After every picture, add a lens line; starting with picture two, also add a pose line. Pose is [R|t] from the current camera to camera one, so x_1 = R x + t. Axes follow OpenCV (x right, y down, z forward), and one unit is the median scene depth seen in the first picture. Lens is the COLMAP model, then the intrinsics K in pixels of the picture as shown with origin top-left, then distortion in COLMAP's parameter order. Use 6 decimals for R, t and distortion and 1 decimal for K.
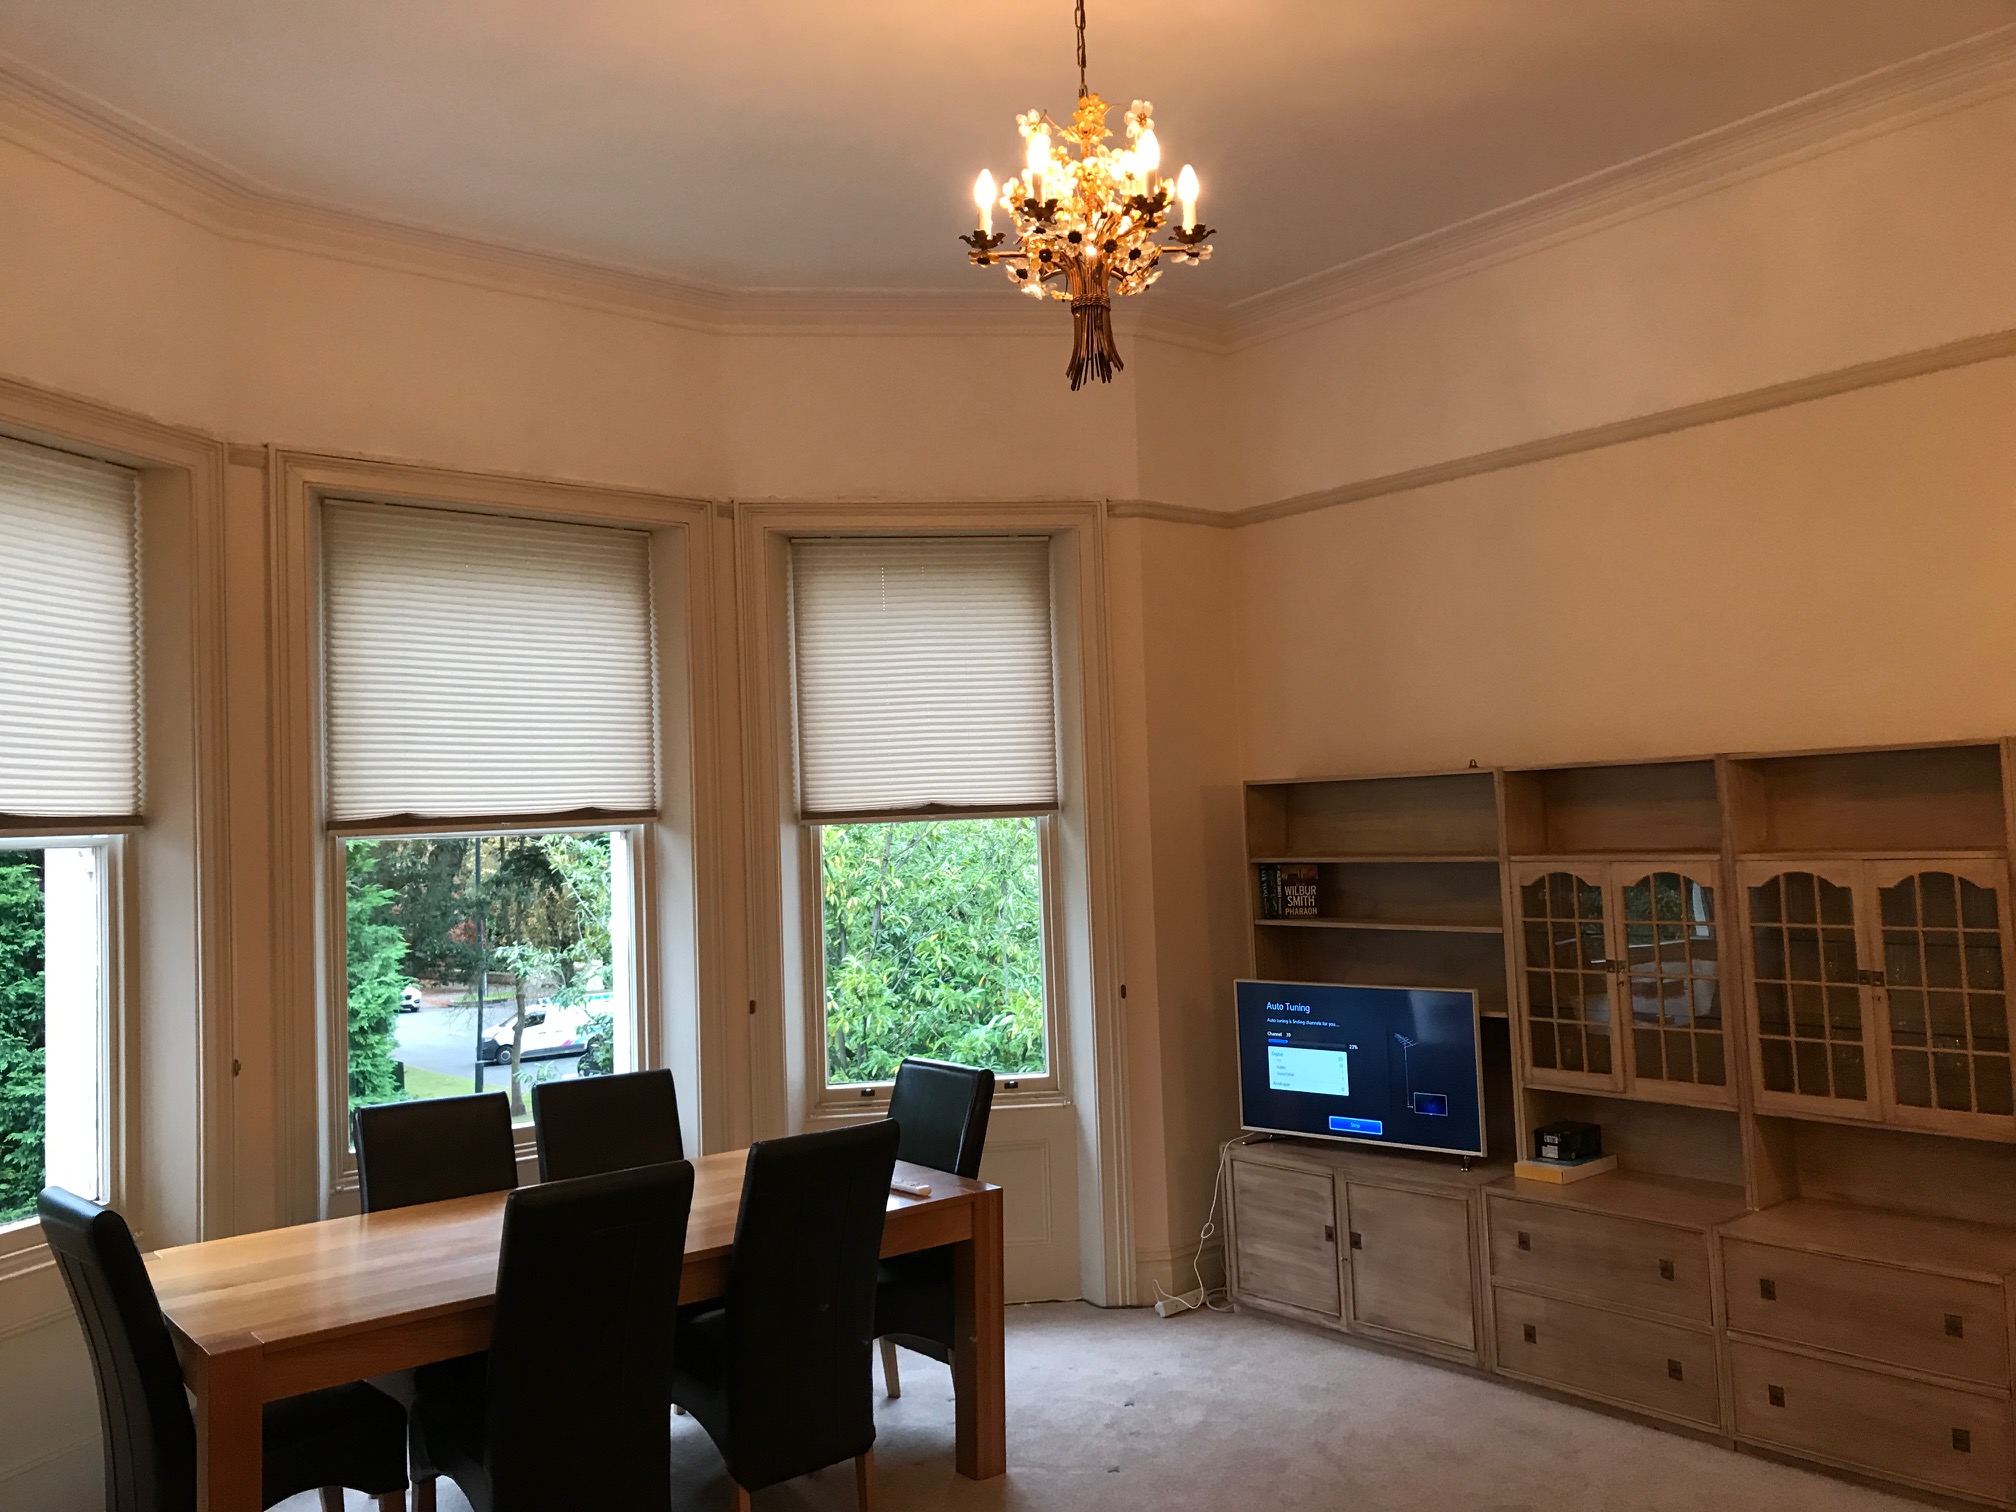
lens RADIAL K [[1643.6, 0, 1008.0], [0, 1643.6, 756.0], [0, 0, 1]] dist [0.074069, -0.069771]
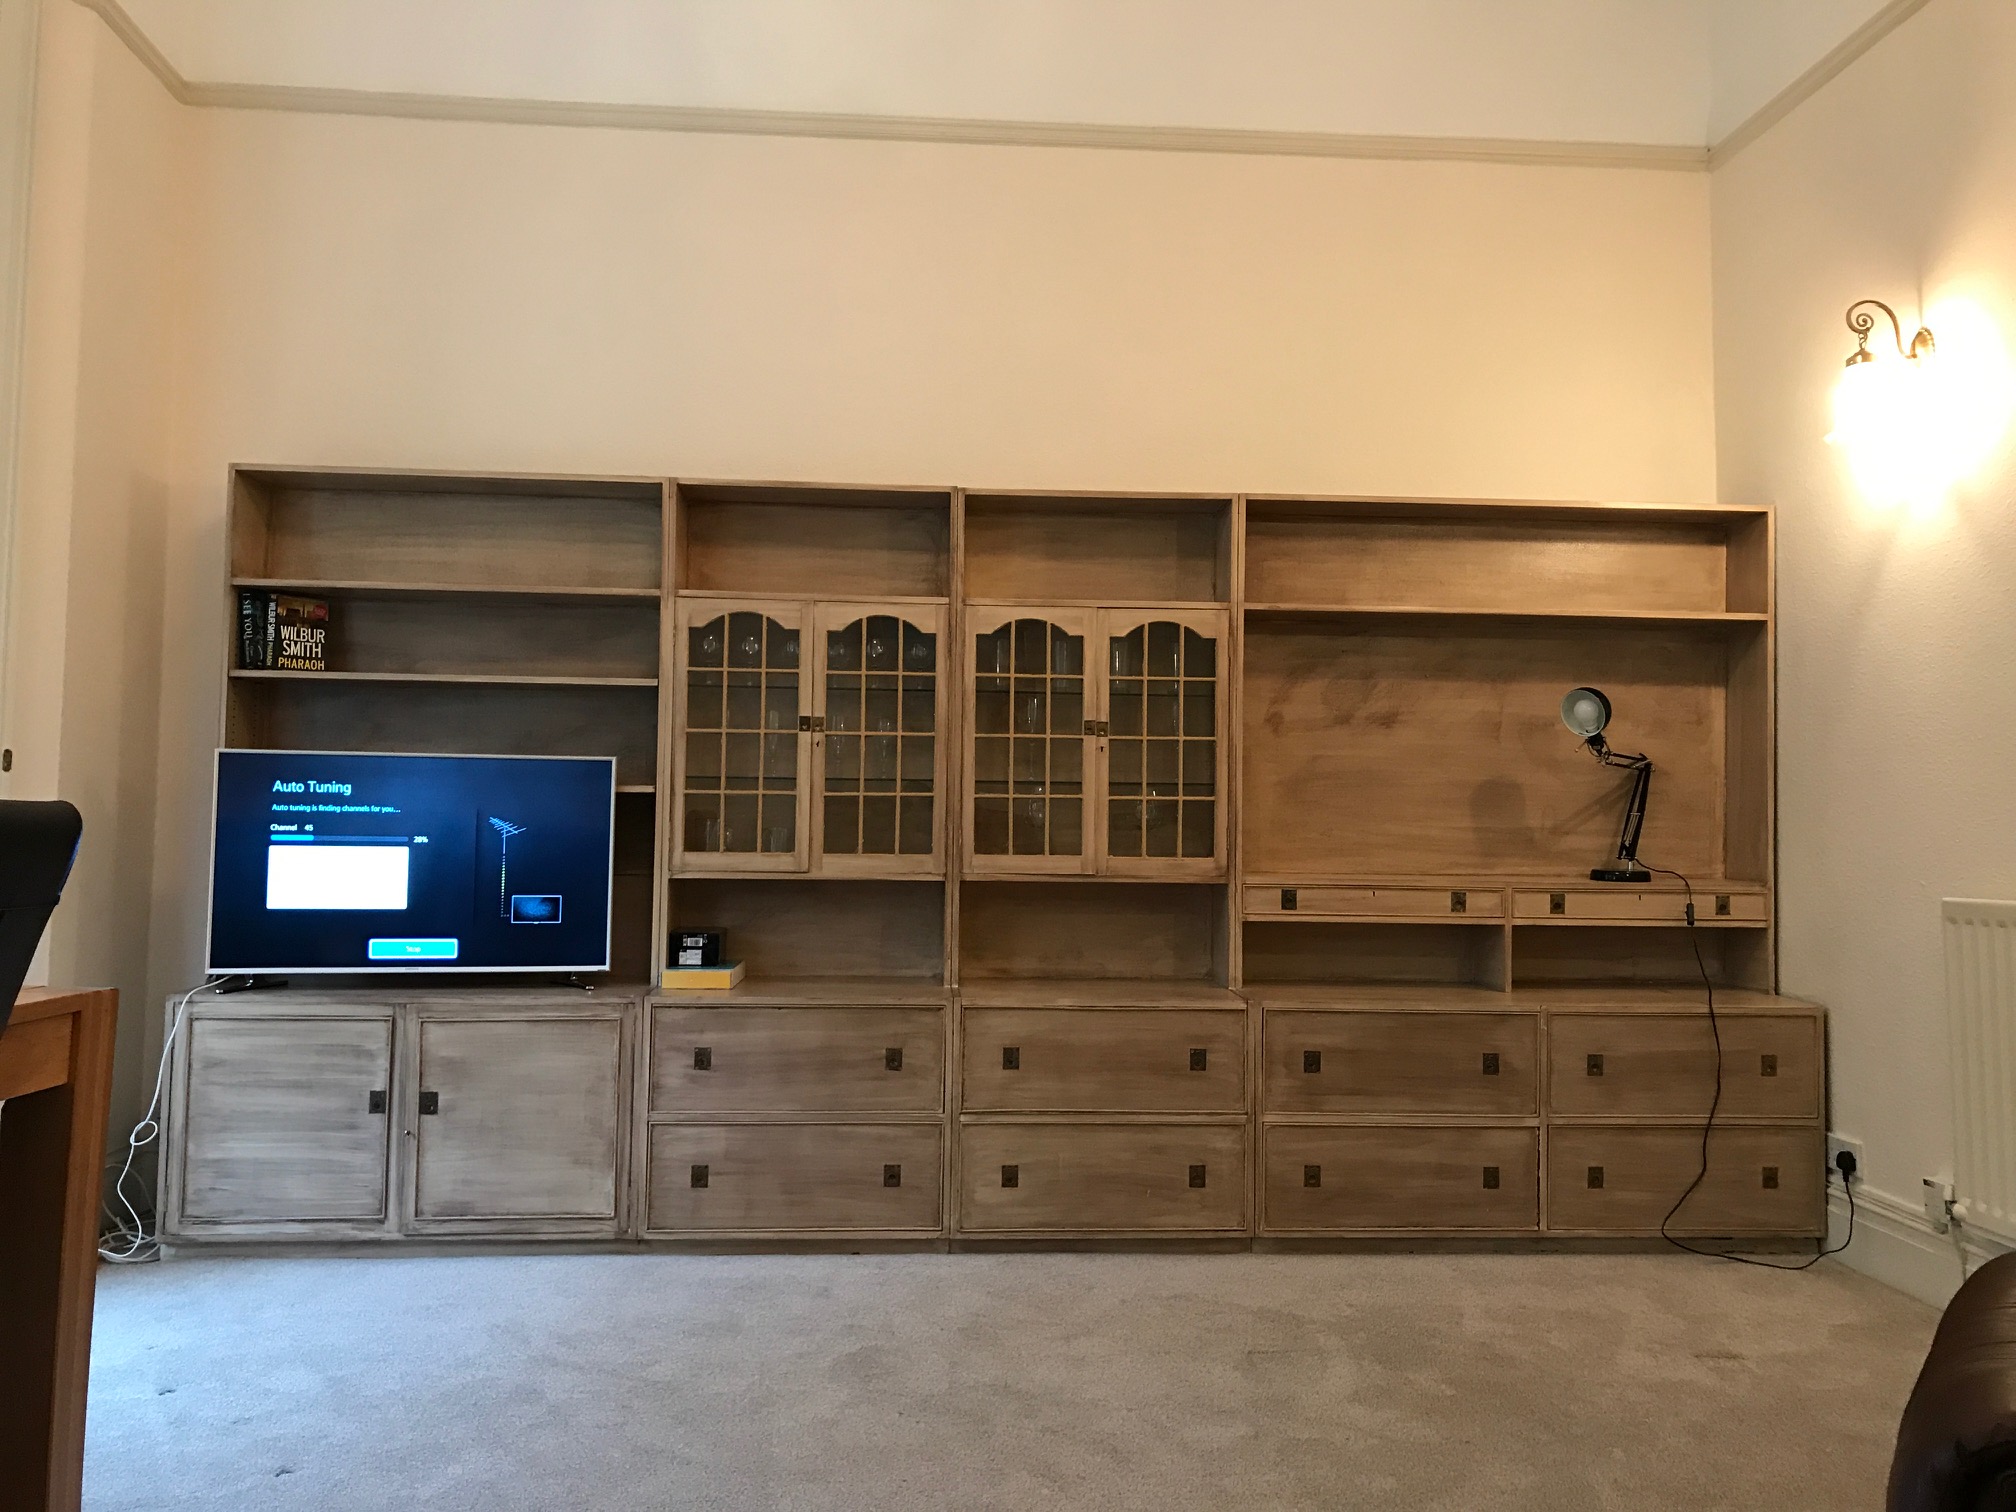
lens RADIAL K [[1646.9, 0, 1007.7], [0, 1646.9, 693.9], [0, 0, 1]] dist [-0.006039, -0.006364]
pose [[0.569183, 0.116847, 0.813866, -0.251183], [-0.071205, 0.993137, -0.092787, 0.174689], [-0.819122, -0.005138, 0.573596, 0.416588]]
